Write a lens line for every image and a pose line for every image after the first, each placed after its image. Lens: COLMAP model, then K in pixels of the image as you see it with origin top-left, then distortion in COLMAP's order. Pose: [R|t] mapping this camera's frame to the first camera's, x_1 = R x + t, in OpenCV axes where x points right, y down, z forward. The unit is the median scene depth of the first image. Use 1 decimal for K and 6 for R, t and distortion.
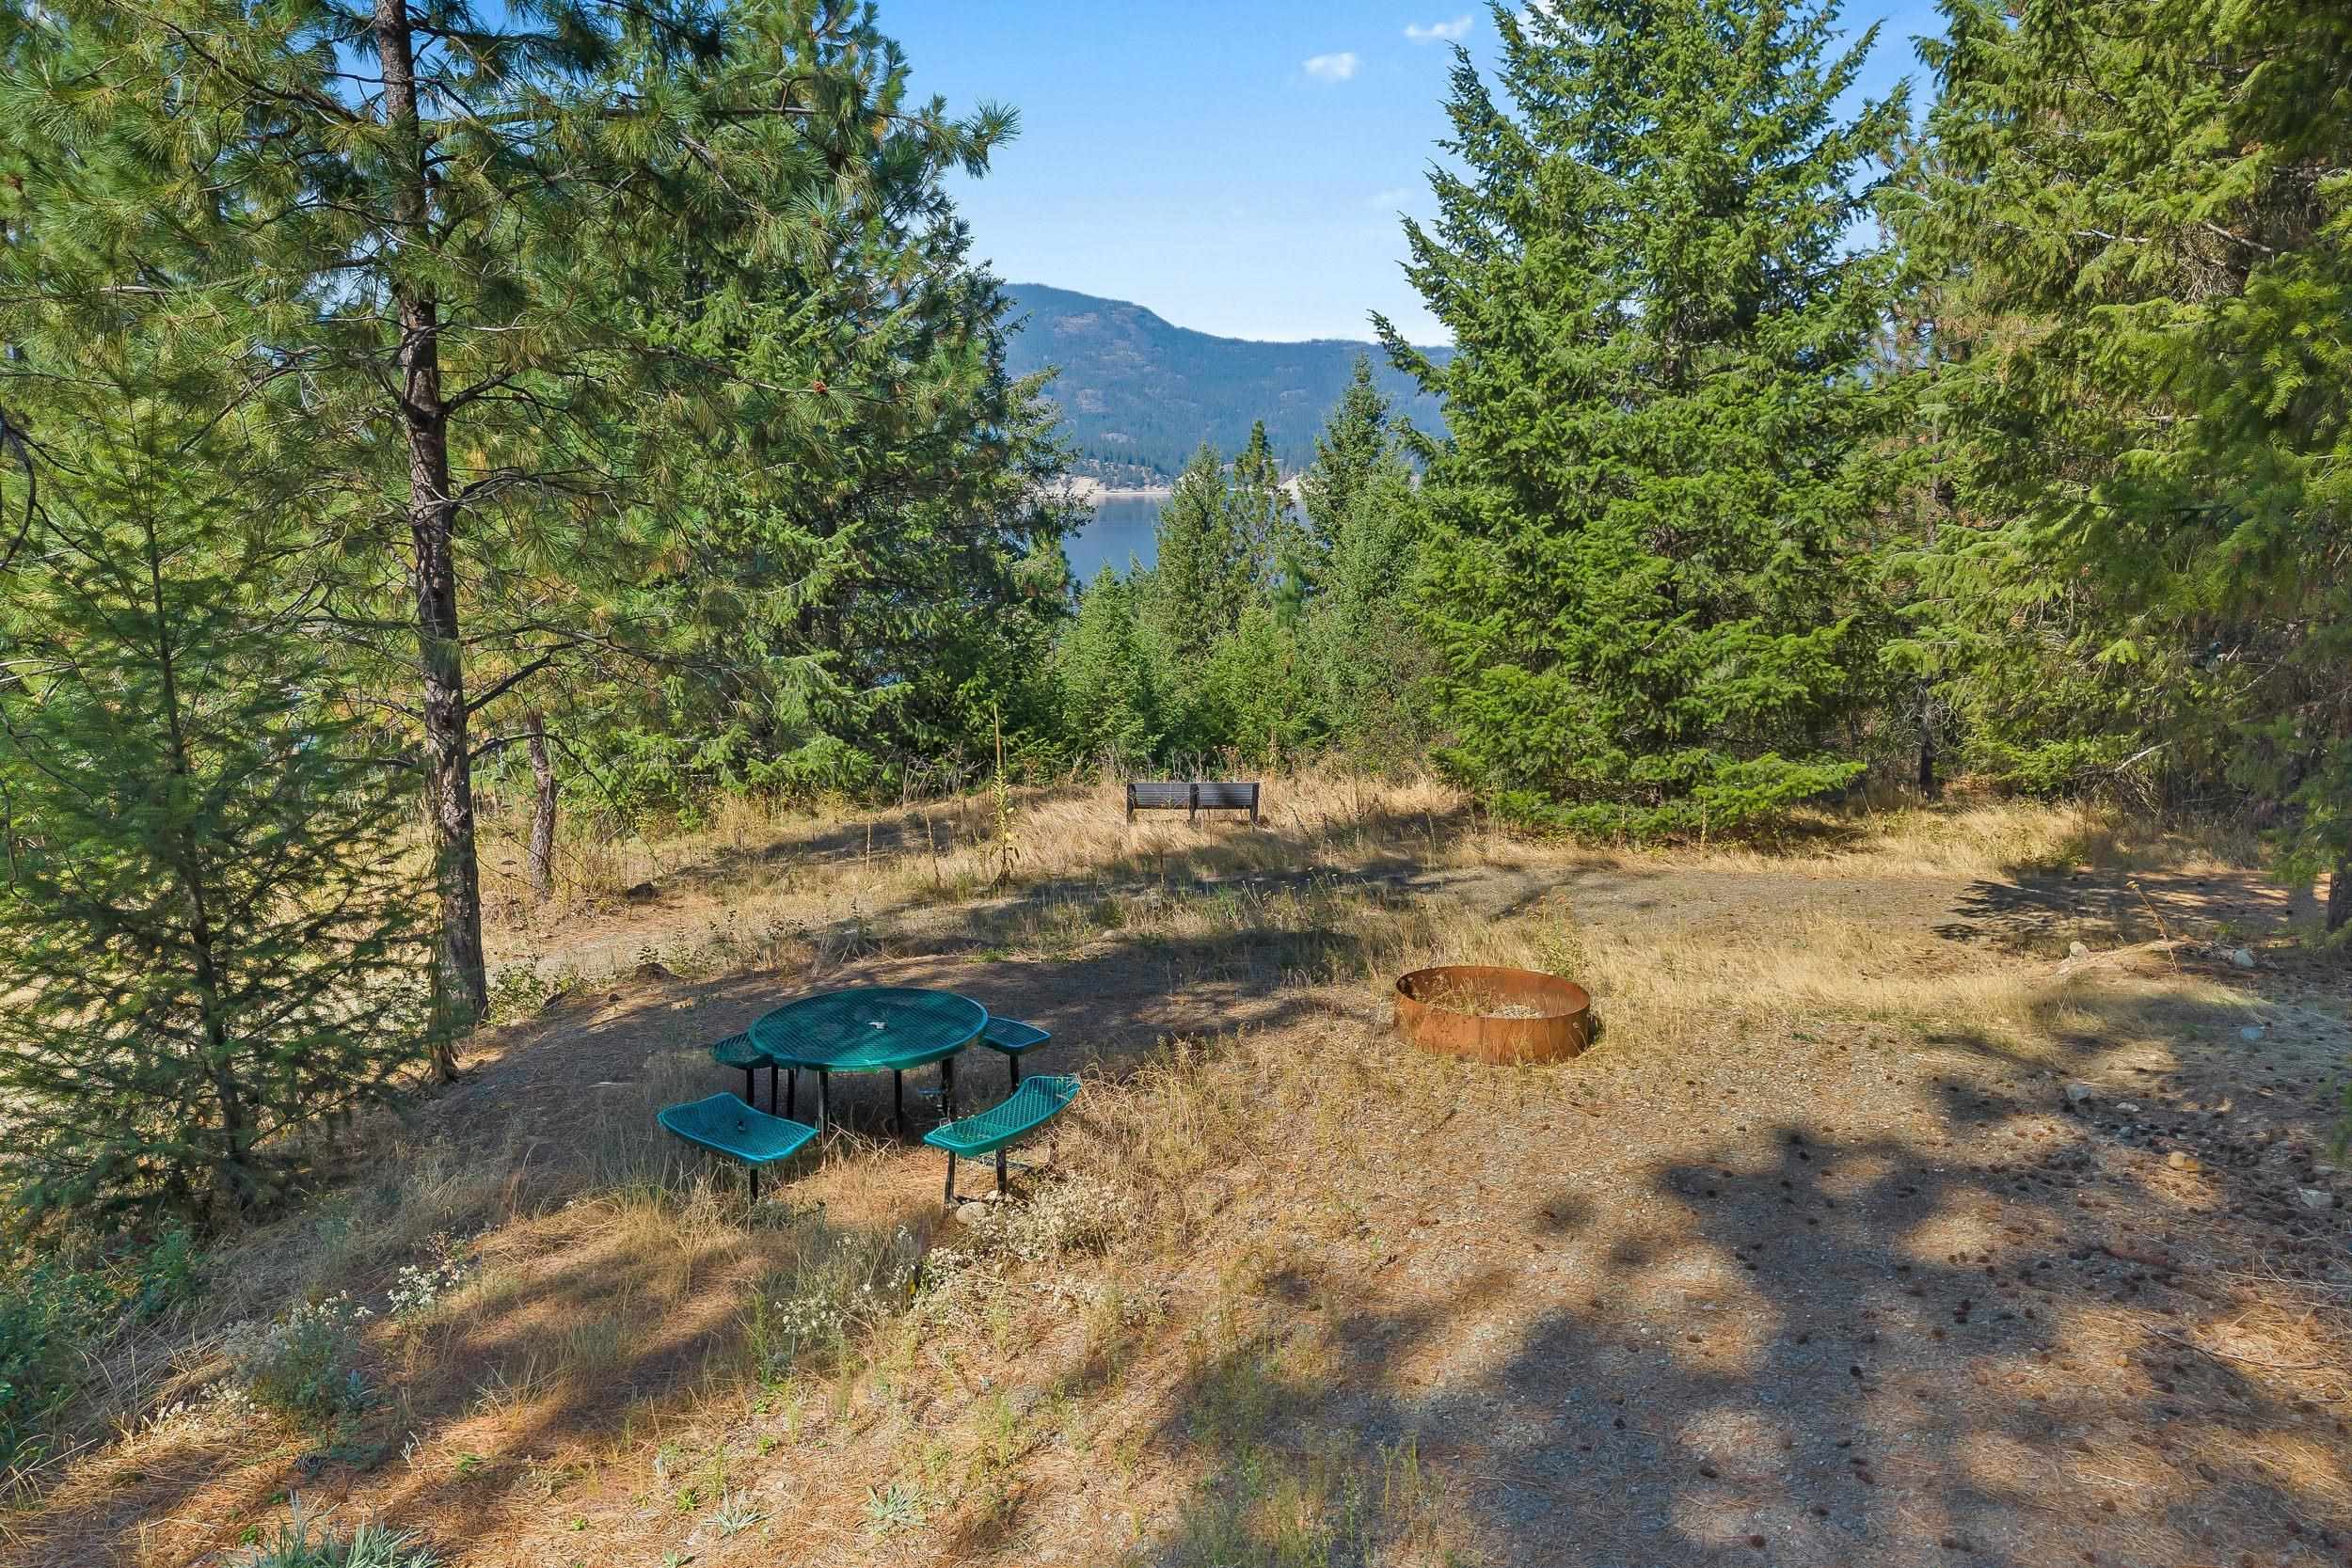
lens RADIAL K [[1530.9, 0, 1176.0], [0, 1530.9, 784.0], [0, 0, 1]] dist [0.006435, -0.002068]
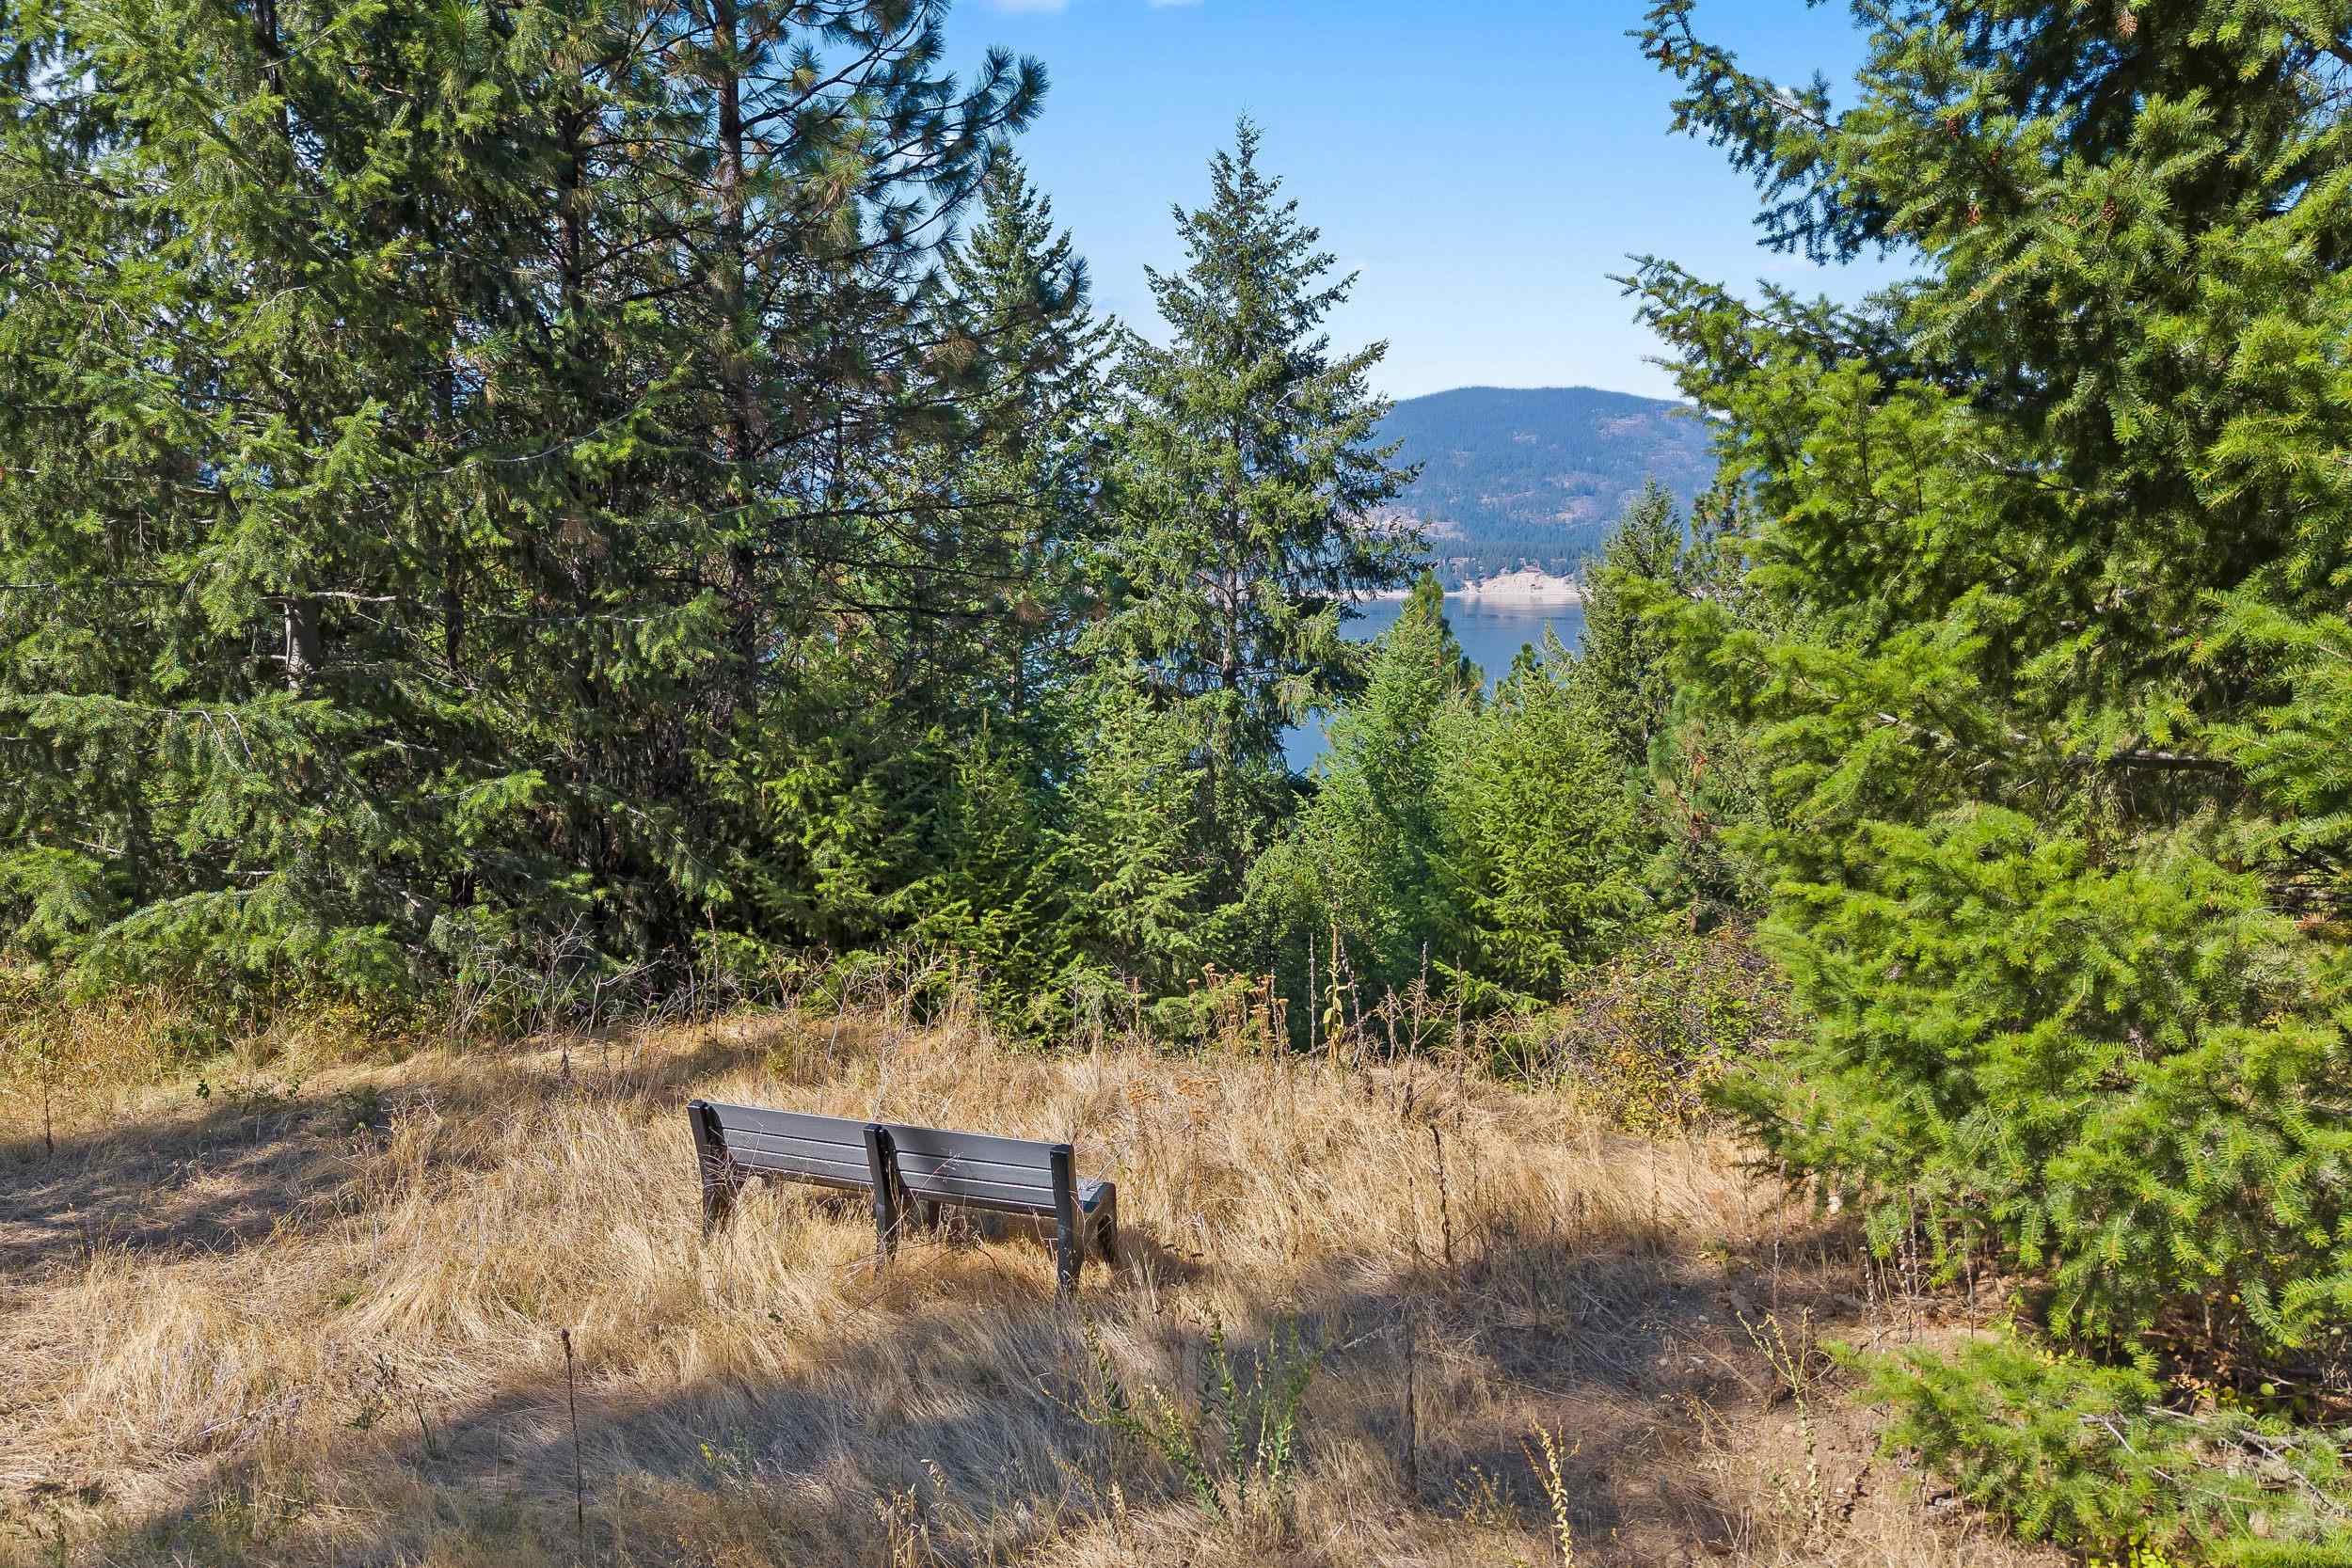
lens RADIAL K [[1530.9, 0, 1176.0], [0, 1530.9, 784.0], [0, 0, 1]] dist [0.006435, -0.002068]
pose [[0.941915, 0.045446, -0.332762, 0.161965], [-0.066808, 0.996356, -0.053030, -0.054612], [0.329139, 0.072181, 0.941519, 0.662685]]
